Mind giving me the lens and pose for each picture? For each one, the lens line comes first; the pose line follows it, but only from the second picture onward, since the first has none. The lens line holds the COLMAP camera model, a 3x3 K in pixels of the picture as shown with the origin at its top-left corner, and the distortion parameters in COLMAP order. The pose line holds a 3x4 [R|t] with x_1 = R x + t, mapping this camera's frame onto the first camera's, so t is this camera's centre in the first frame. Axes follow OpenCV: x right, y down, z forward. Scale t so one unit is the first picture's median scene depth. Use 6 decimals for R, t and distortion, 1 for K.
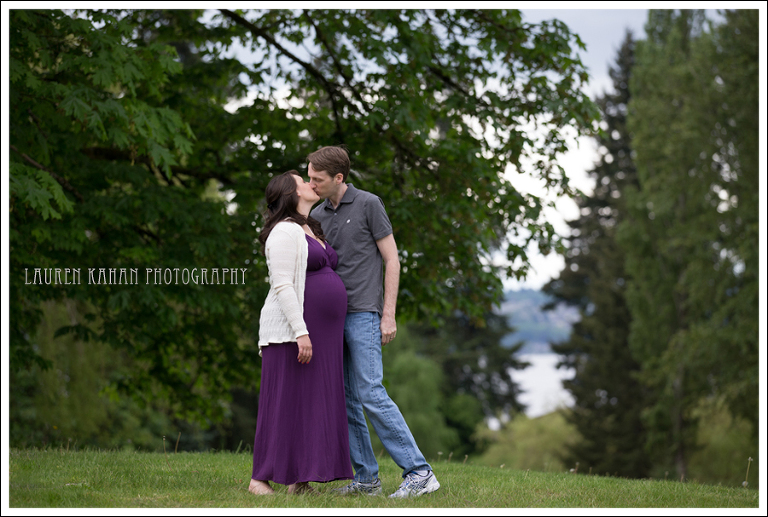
lens RADIAL K [[3202.7, 0, 382.6], [0, 3202.7, 258.5], [0, 0, 1]] dist [0.310221, 0.000000]
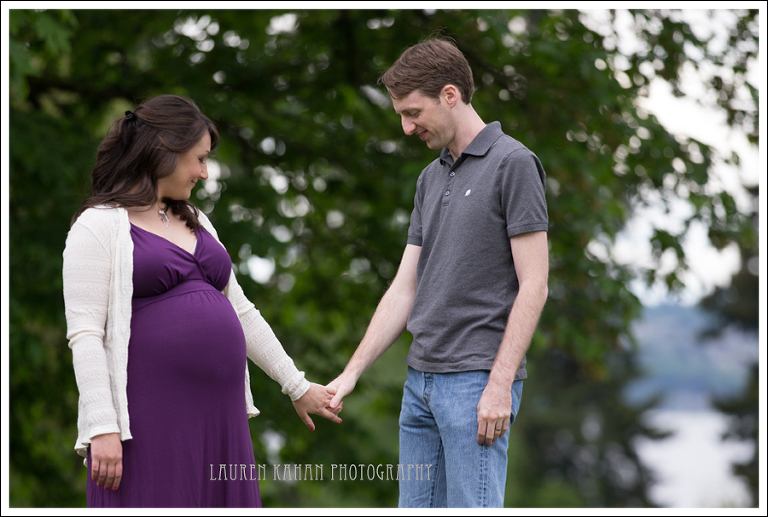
lens RADIAL K [[3946.0, 0, 384.4], [0, 3946.0, 257.5], [0, 0, 1]] dist [1.399274, 0.000000]
pose [[0.999834, 0.016690, -0.007249, -0.001342], [-0.016596, 0.999780, 0.012811, -0.007374], [0.007461, -0.012688, 0.999892, 0.315231]]
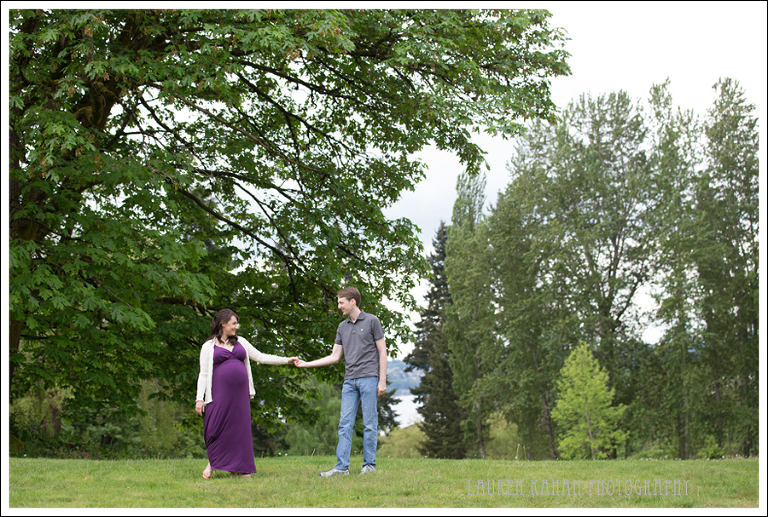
lens RADIAL K [[1680.8, 0, 384.7], [0, 1680.8, 258.2], [0, 0, 1]] dist [-0.502303, 0.000000]
pose [[0.997885, -0.049057, 0.042644, -0.000818], [0.051153, 0.997462, -0.049533, -0.002475], [-0.040106, 0.051609, 0.997862, 0.018045]]
